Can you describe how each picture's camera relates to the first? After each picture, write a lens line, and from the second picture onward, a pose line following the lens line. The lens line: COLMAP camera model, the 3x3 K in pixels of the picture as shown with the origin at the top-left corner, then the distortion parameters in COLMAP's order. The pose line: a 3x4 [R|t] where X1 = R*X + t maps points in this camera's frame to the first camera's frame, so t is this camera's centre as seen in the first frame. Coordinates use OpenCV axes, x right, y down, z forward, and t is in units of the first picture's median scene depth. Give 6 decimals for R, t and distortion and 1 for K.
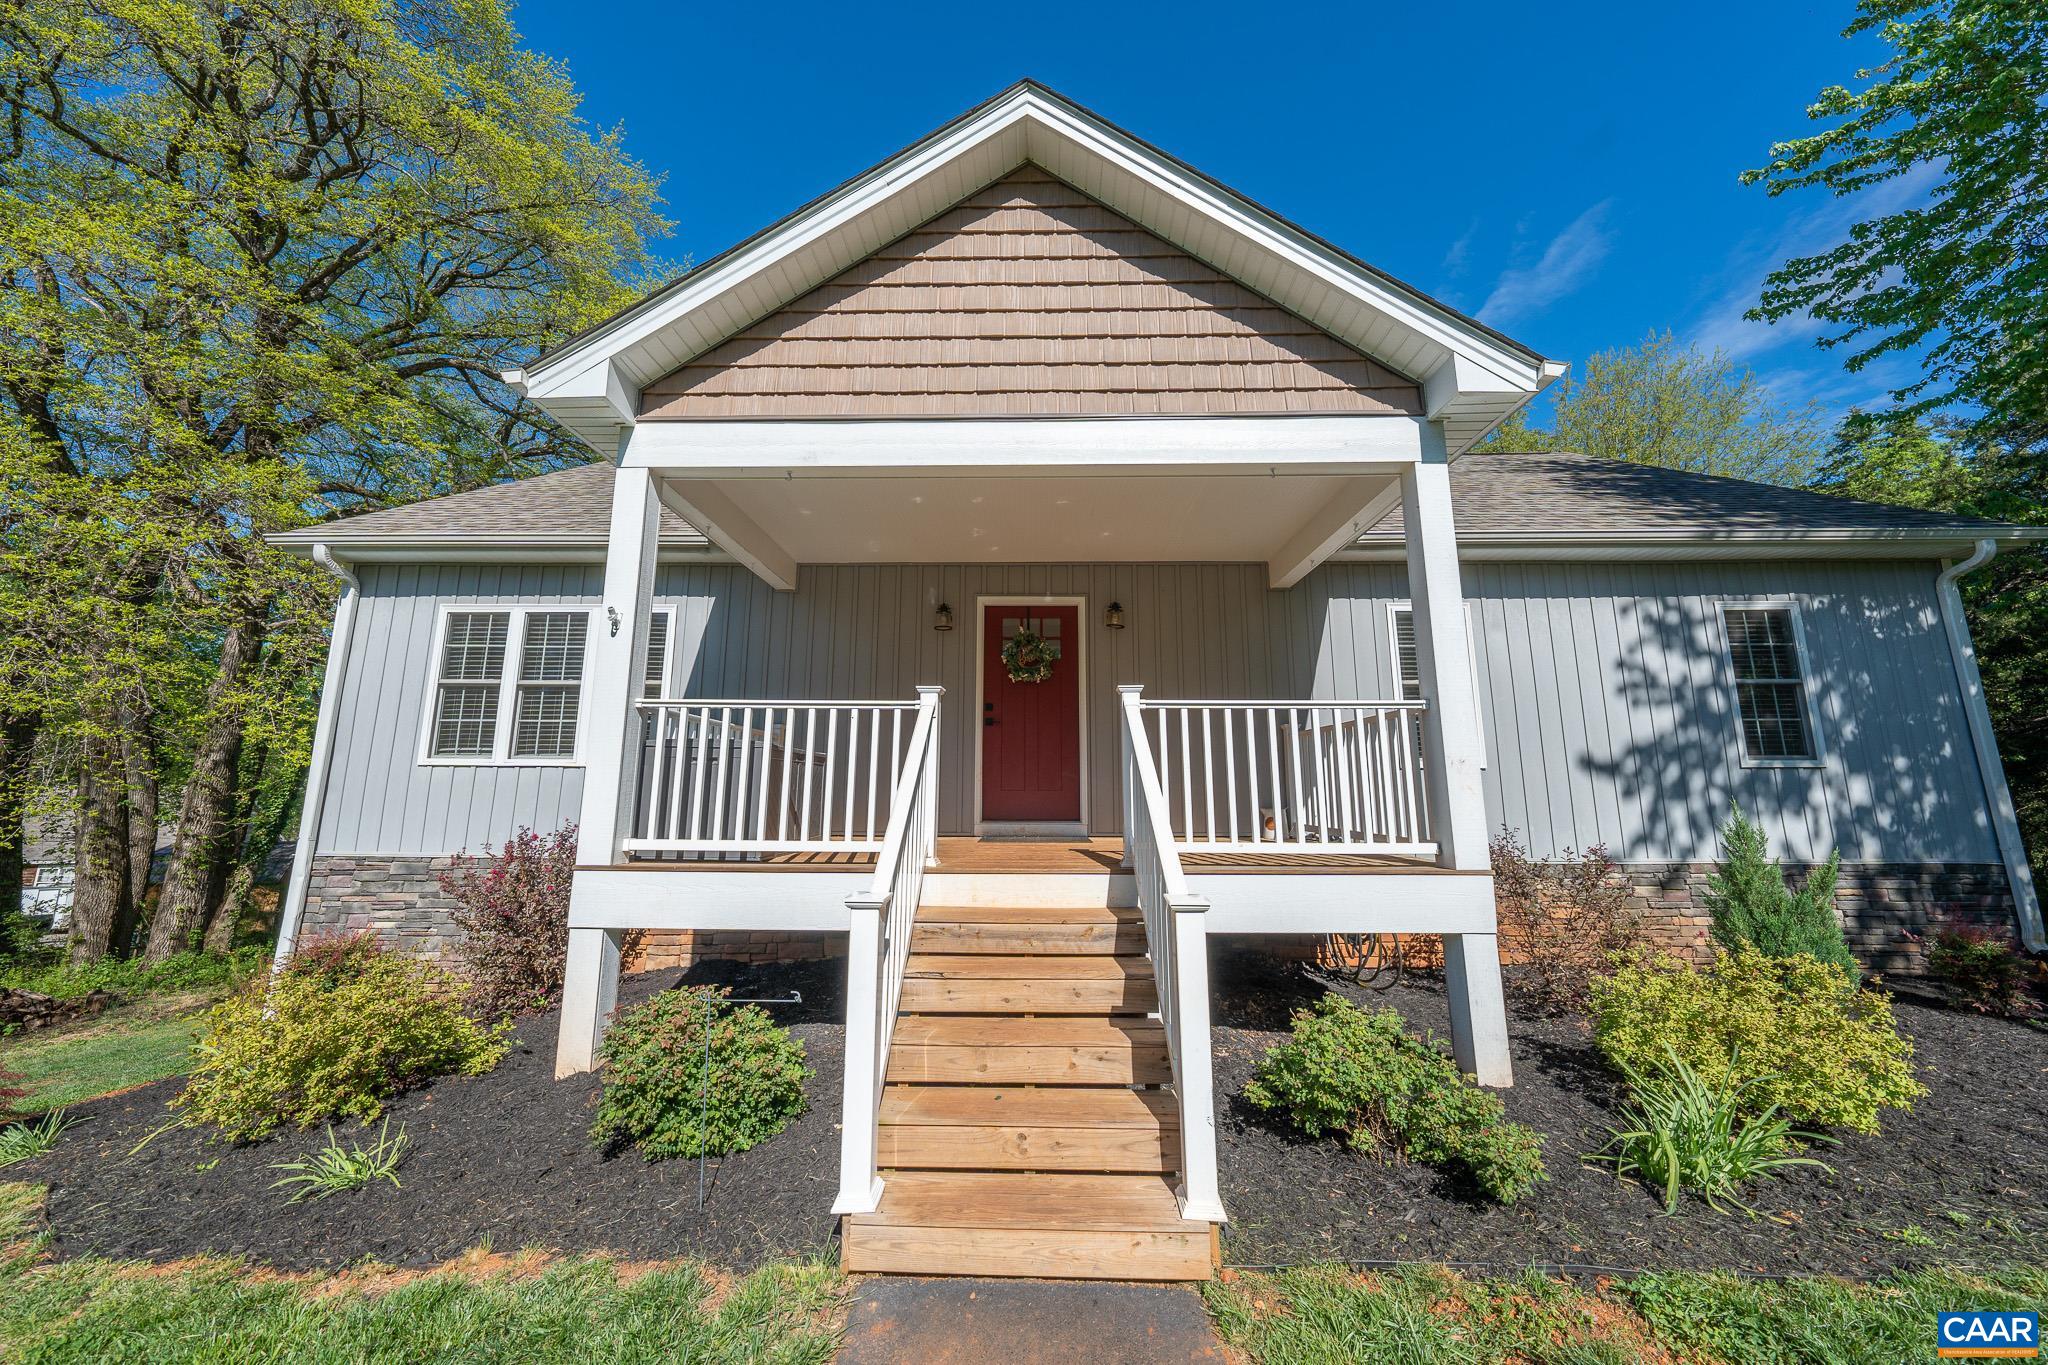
lens RADIAL K [[701.9, 0, 1018.9], [0, 701.9, 678.6], [0, 0, 1]] dist [-0.002039, 0.000292]
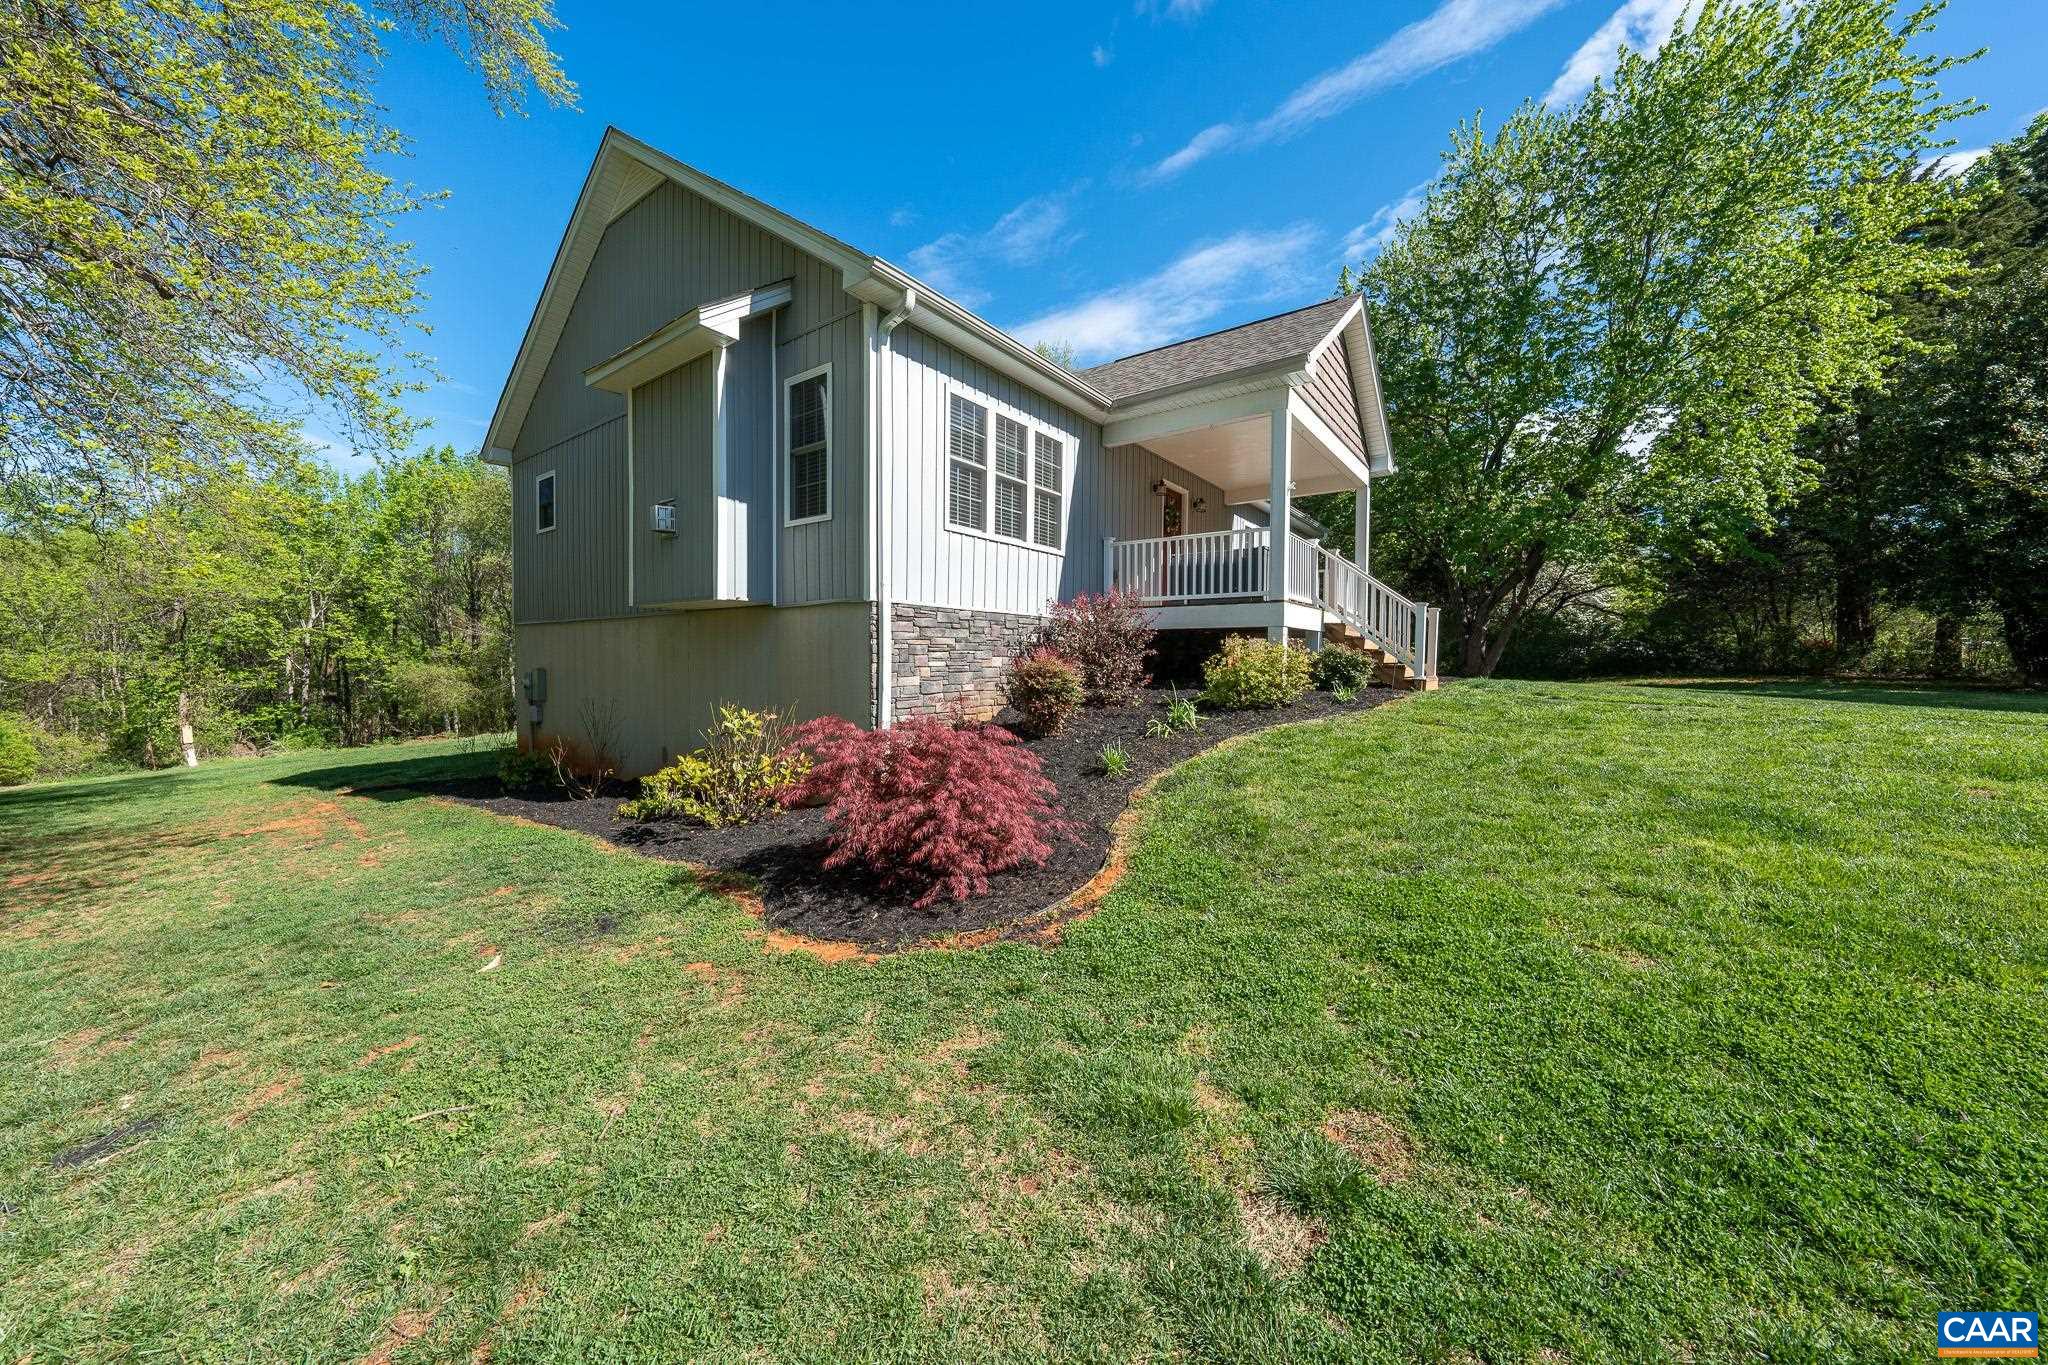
lens RADIAL K [[701.9, 0, 1018.9], [0, 701.9, 678.6], [0, 0, 1]] dist [-0.002039, 0.000292]
pose [[0.589418, -0.021258, 0.807548, -1.678476], [-0.143263, 0.981058, 0.130391, 0.191315], [-0.795023, -0.192546, 0.575208, 0.197824]]
